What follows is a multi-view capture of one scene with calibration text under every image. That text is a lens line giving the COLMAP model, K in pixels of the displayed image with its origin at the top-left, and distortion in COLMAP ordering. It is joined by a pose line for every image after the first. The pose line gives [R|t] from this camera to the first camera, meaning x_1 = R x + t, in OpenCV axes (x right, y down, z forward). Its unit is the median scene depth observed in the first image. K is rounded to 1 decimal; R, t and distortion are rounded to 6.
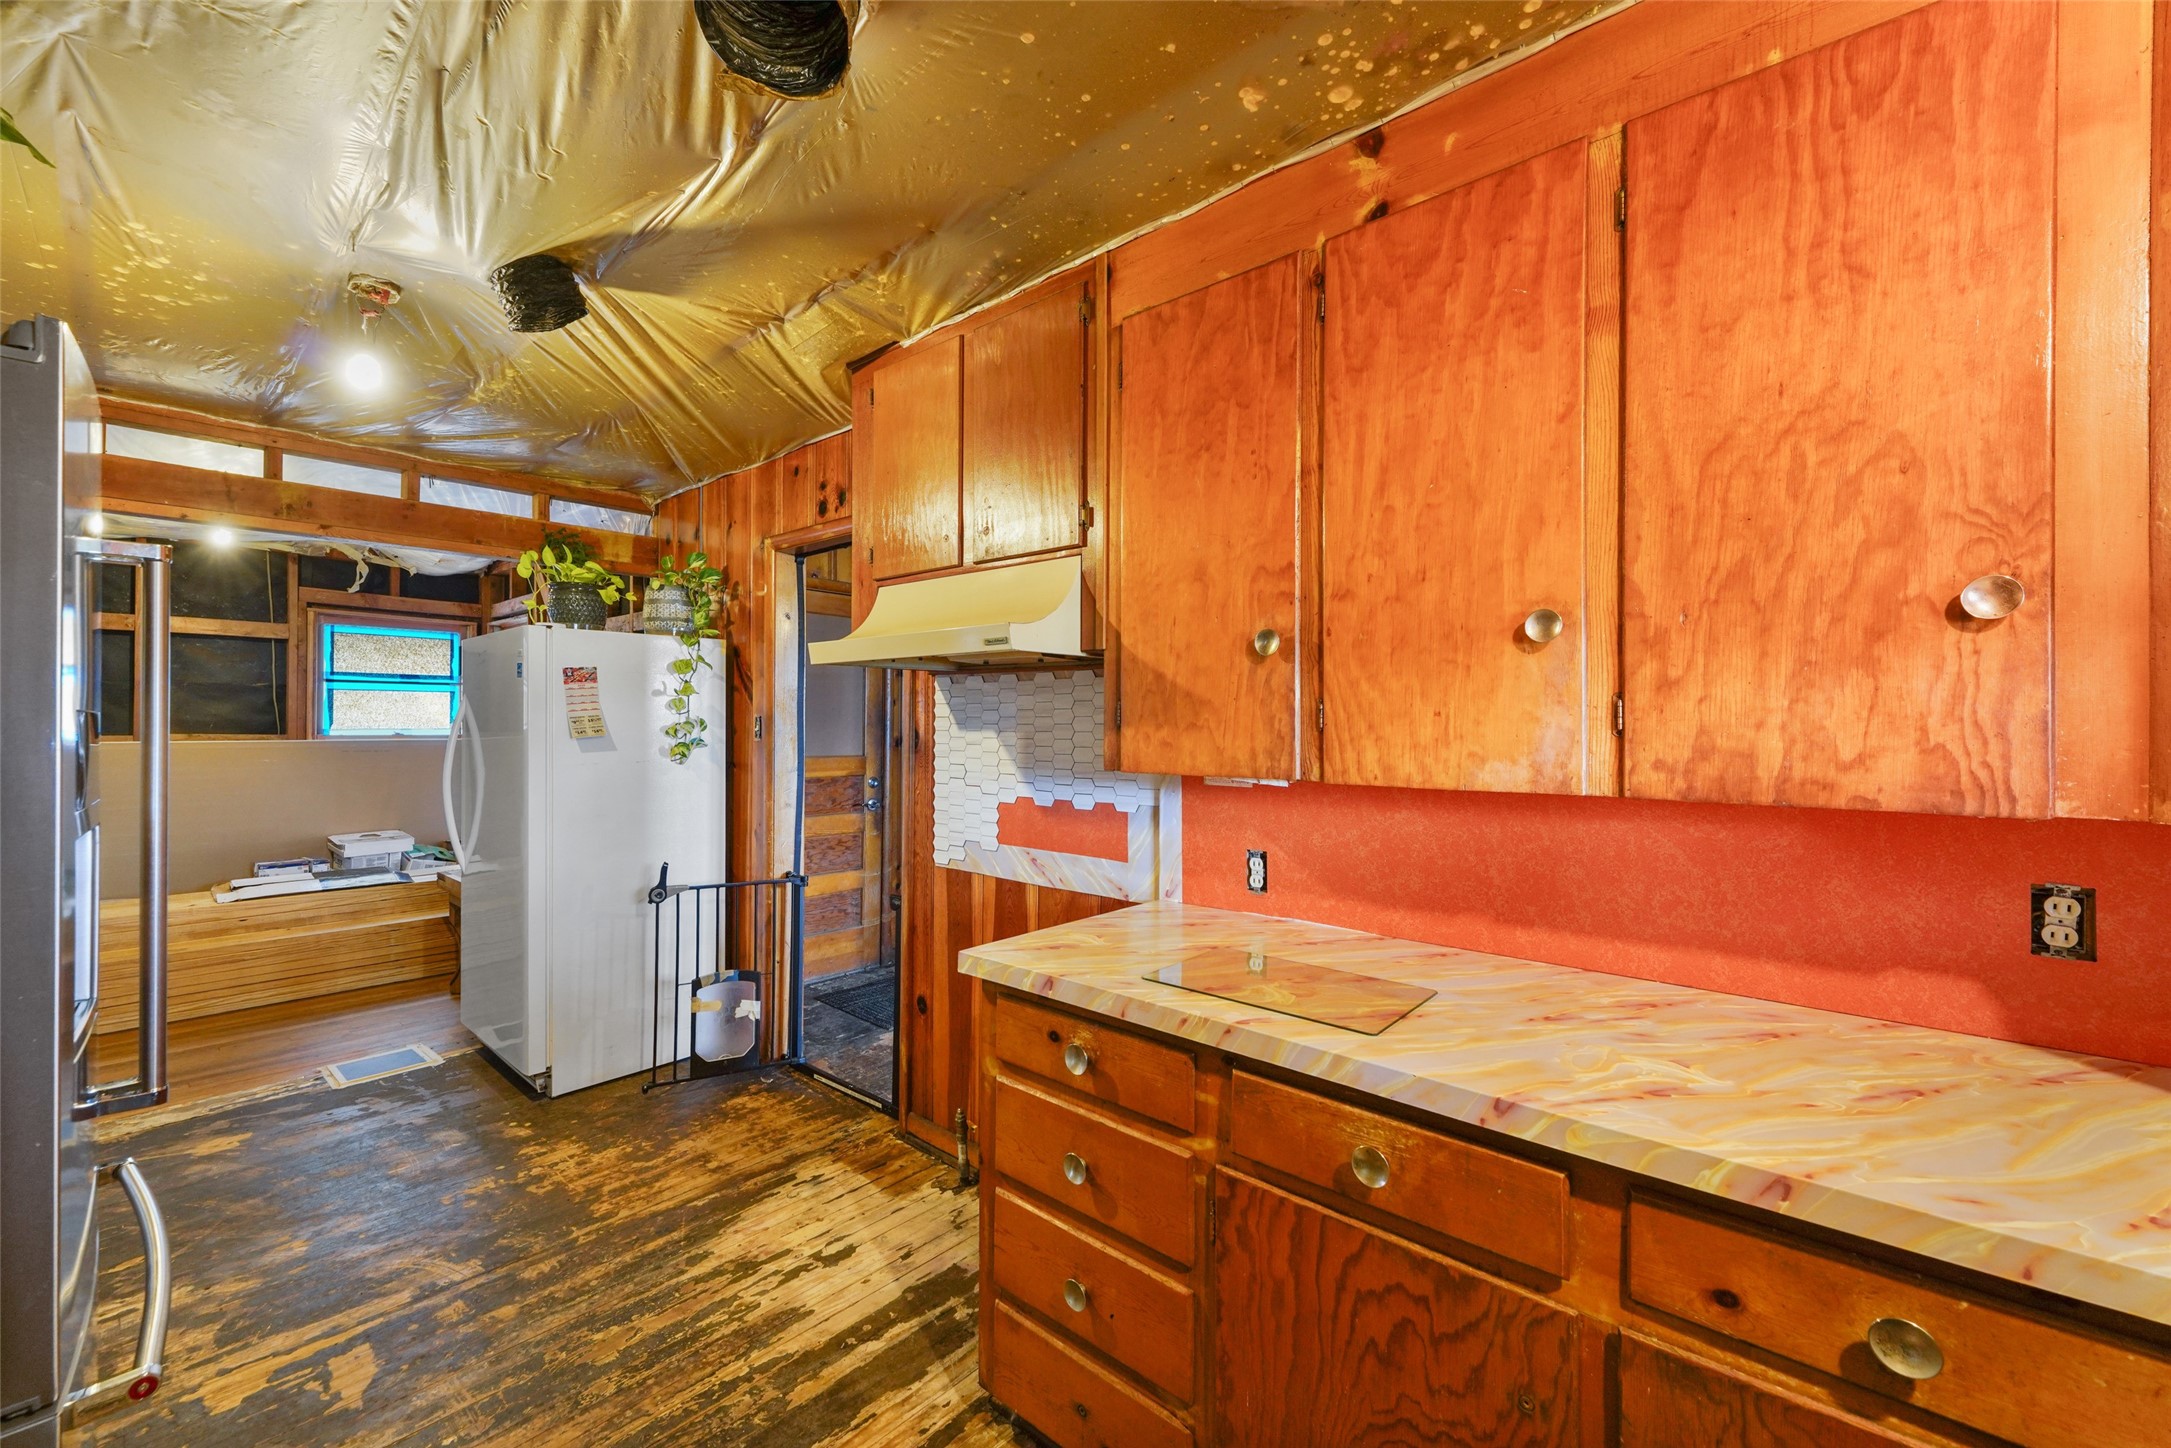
lens RADIAL K [[865.6, 0, 1082.7], [0, 865.6, 717.2], [0, 0, 1]] dist [0.008539, -0.000961]
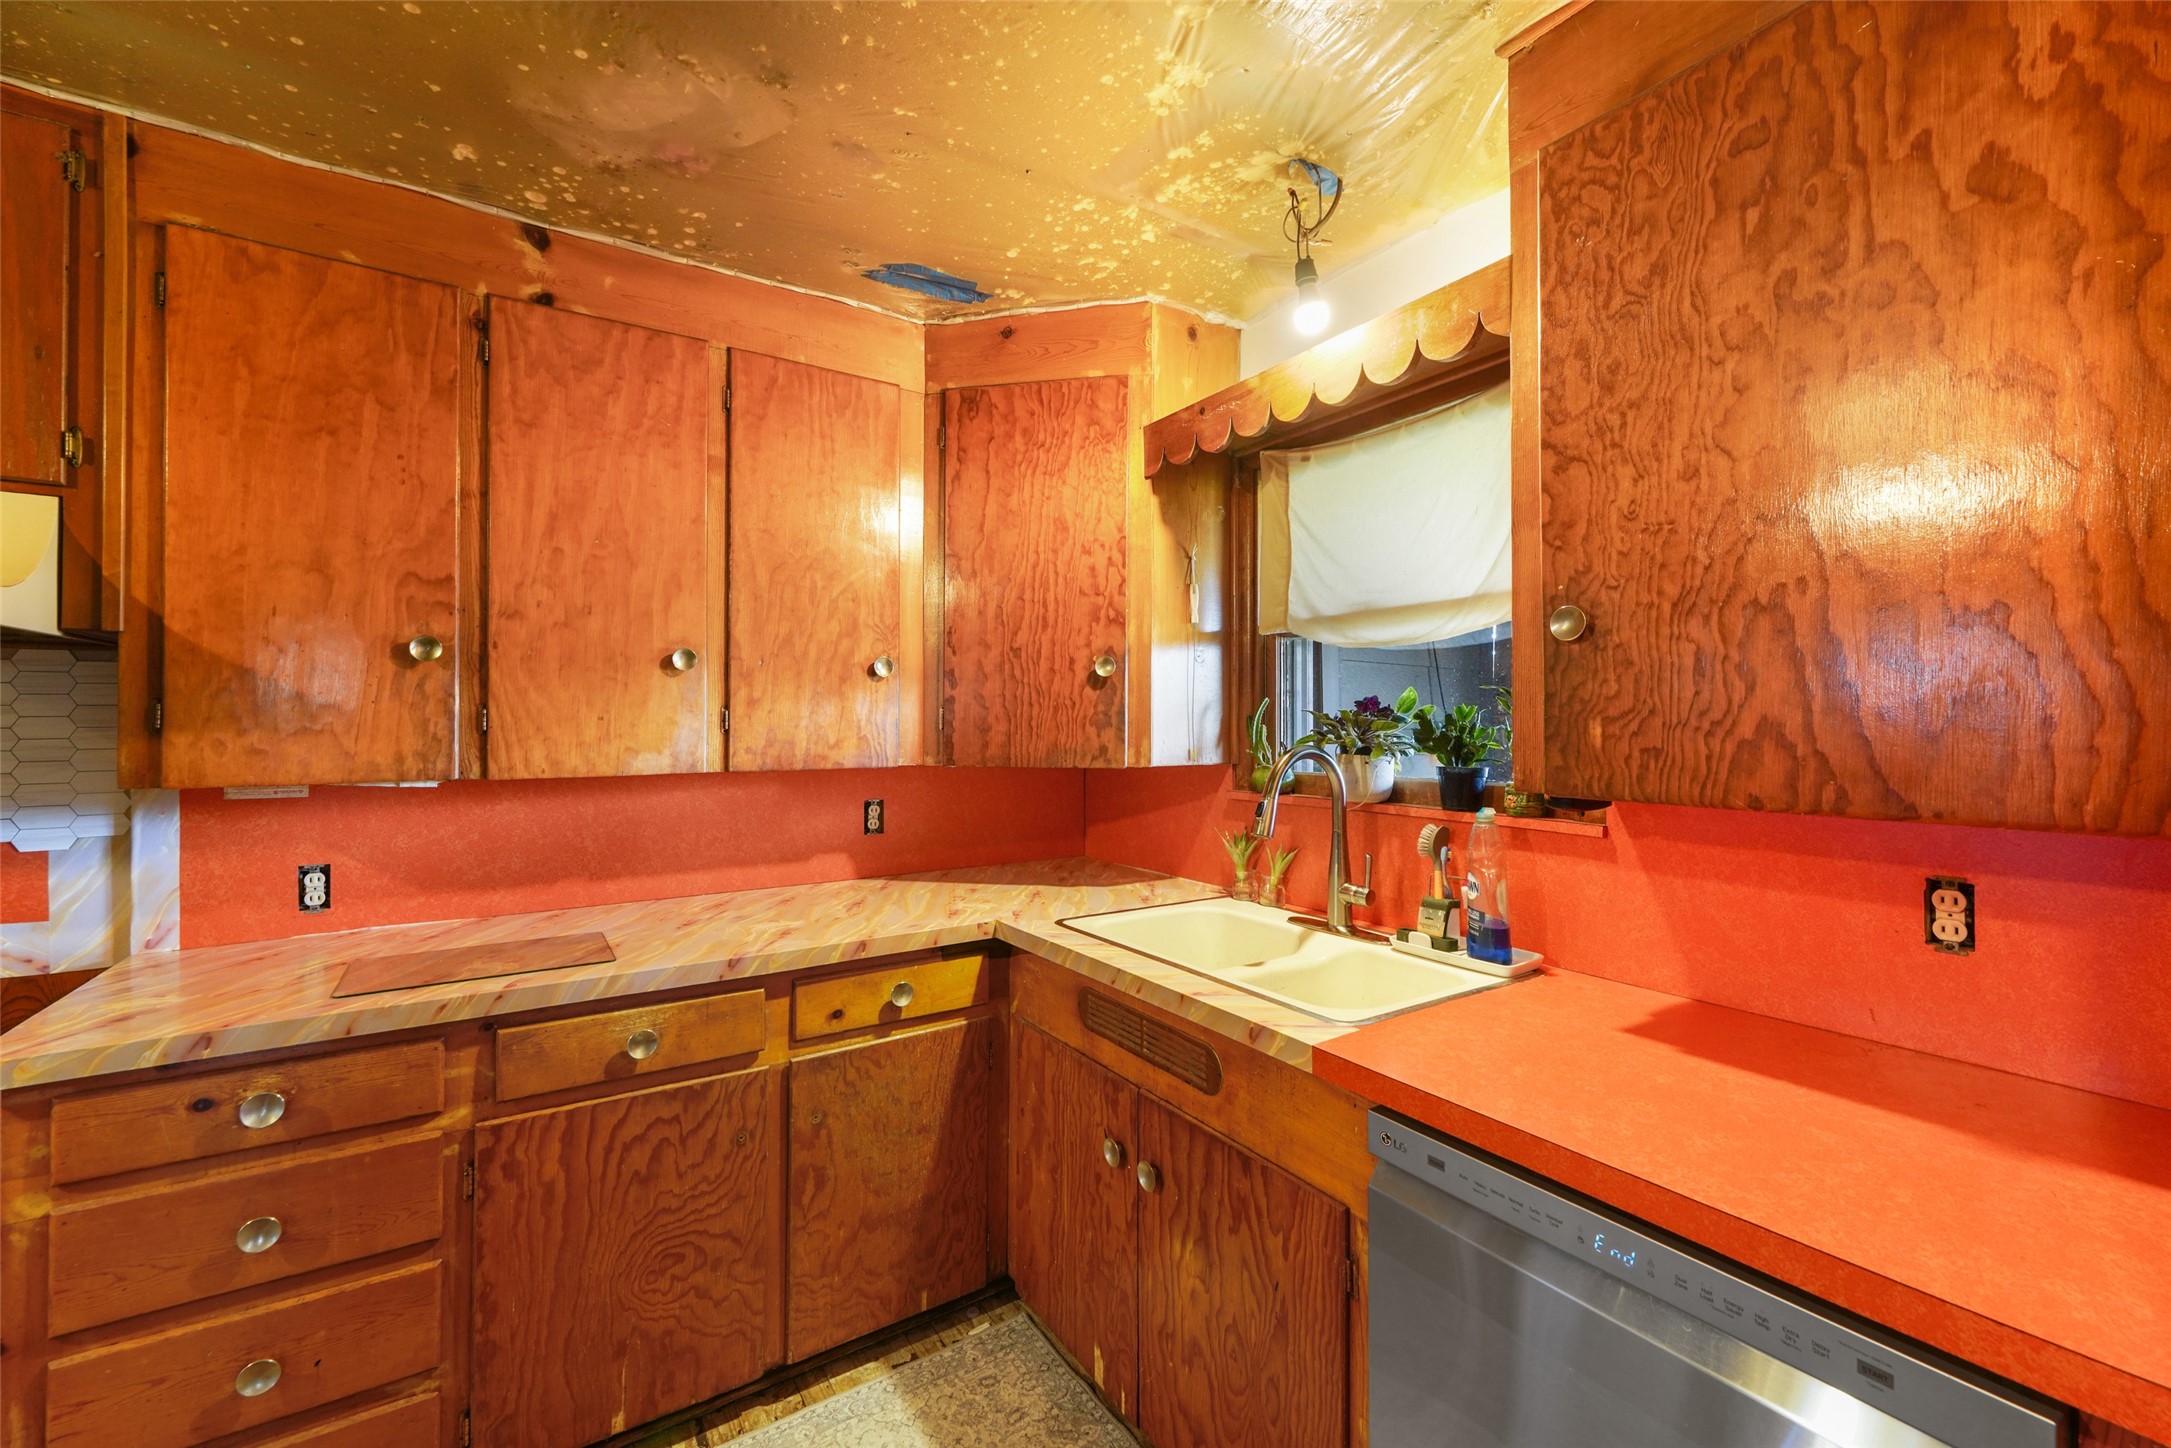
lens RADIAL K [[865.6, 0, 1090.8], [0, 865.6, 718.5], [0, 0, 1]] dist [0.008539, -0.000961]
pose [[0.255849, 0.000791, 0.966716, -0.690866], [-0.006030, 0.999982, 0.000778, -0.009923], [-0.966698, -0.006029, 0.255849, -0.042470]]
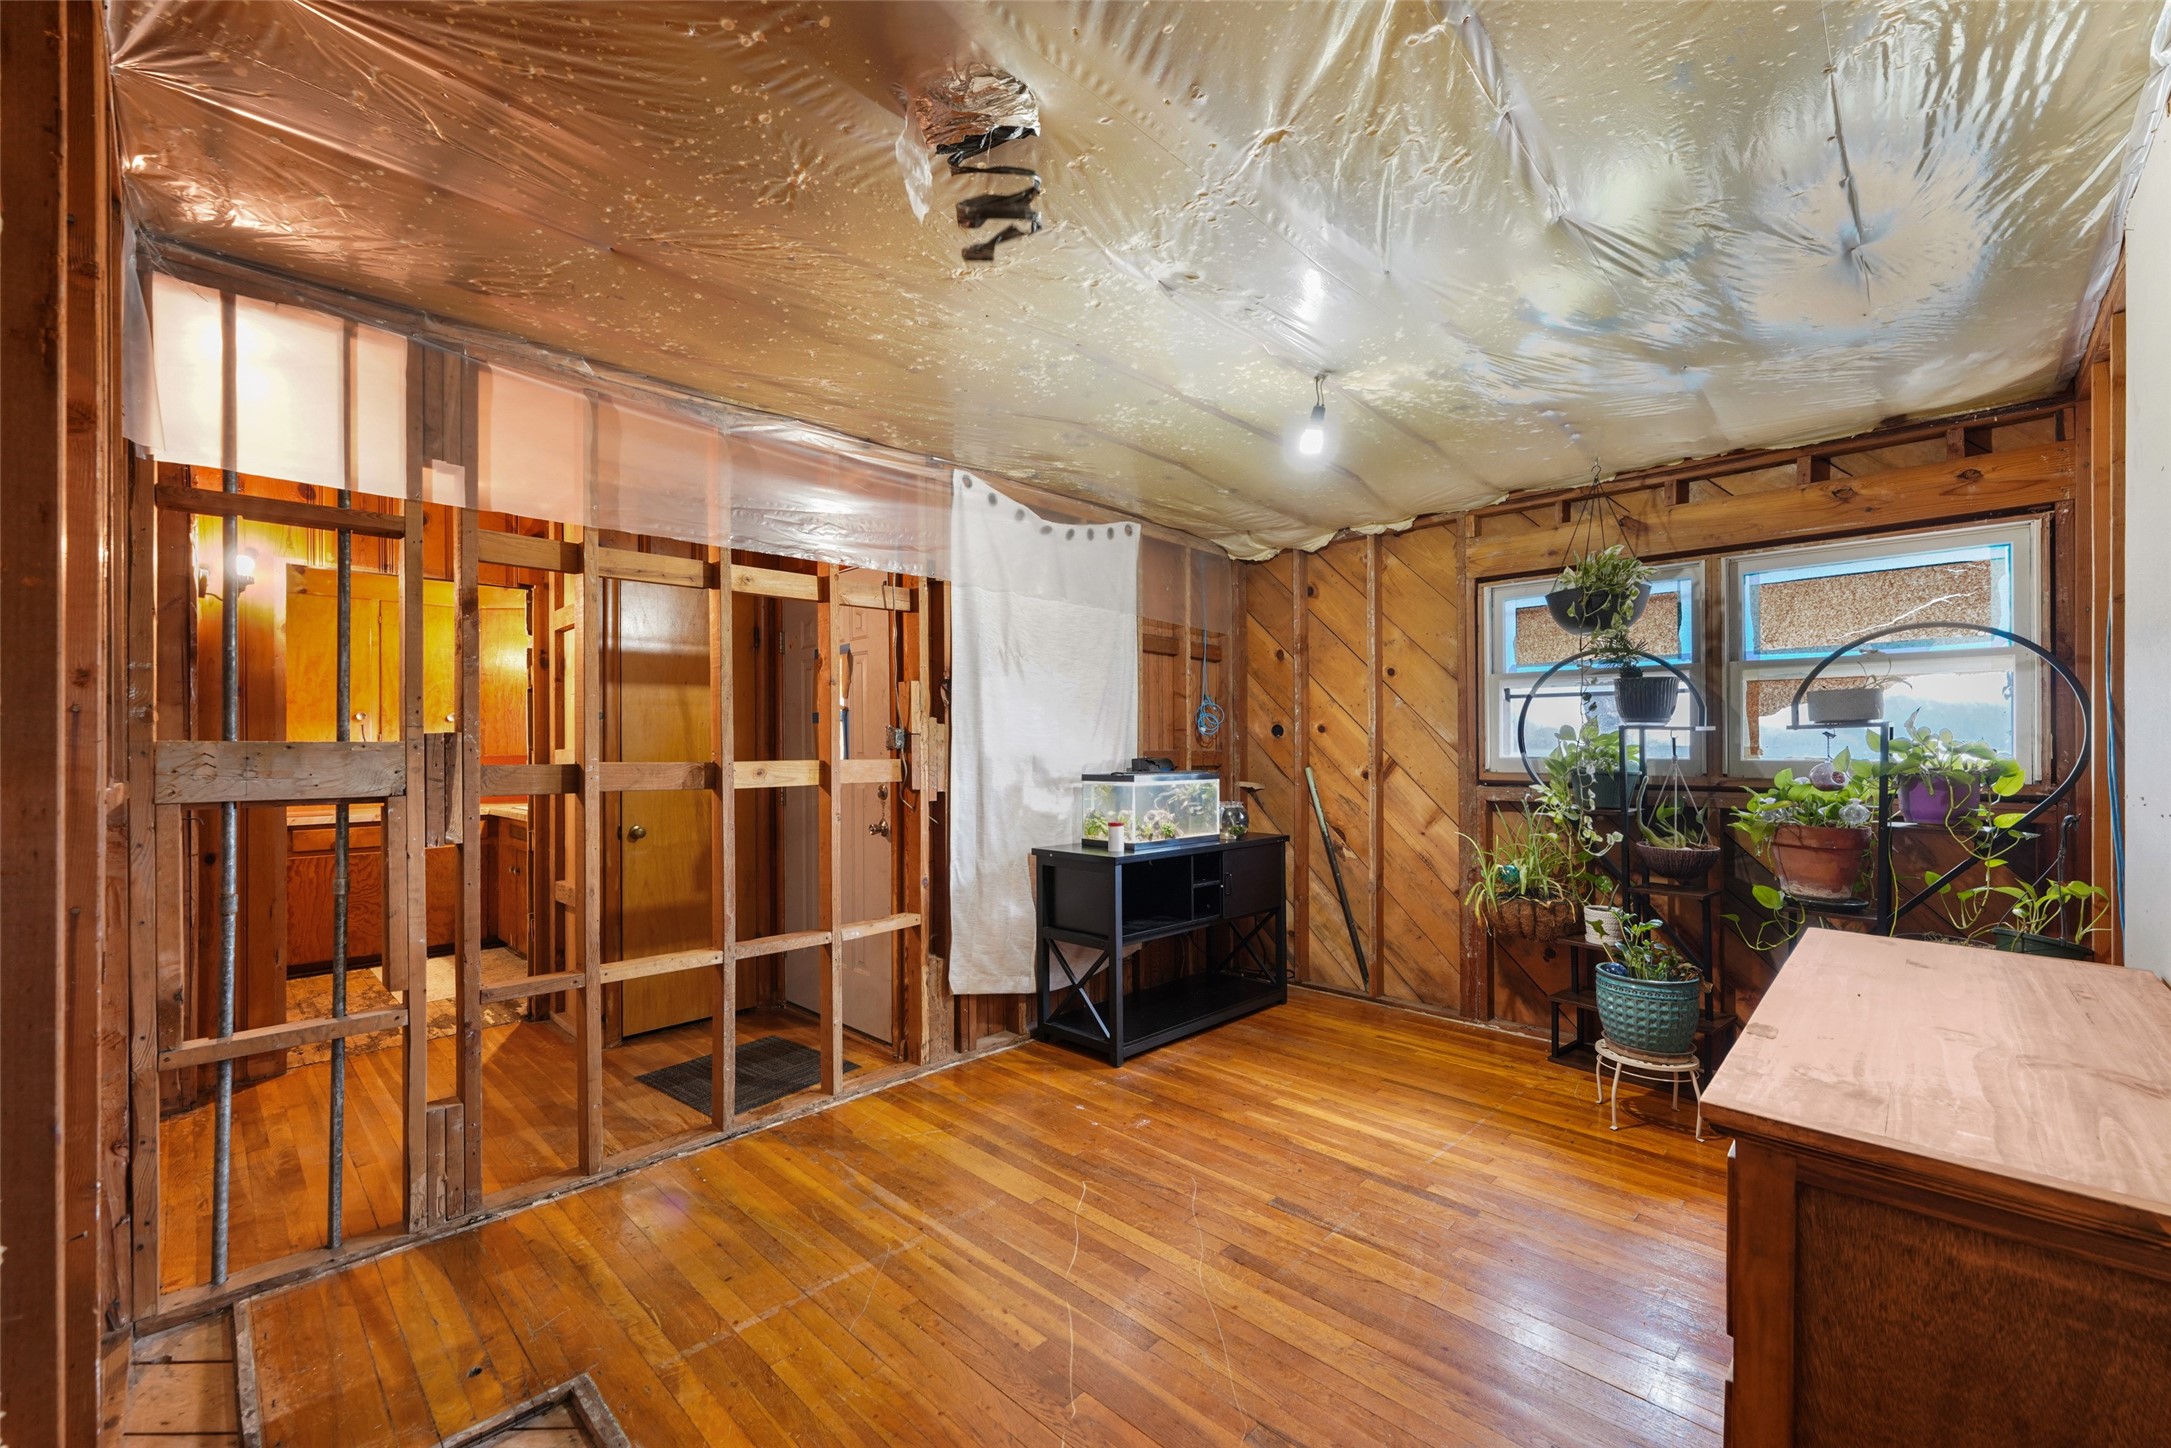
lens RADIAL K [[865.6, 0, 1083.9], [0, 865.6, 736.6], [0, 0, 1]] dist [0.008539, -0.000961]
pose [[0.046726, -0.002794, 0.998904, -3.285513], [-0.001821, 0.999994, 0.002882, -0.023769], [-0.998906, -0.001954, 0.046721, -2.497968]]
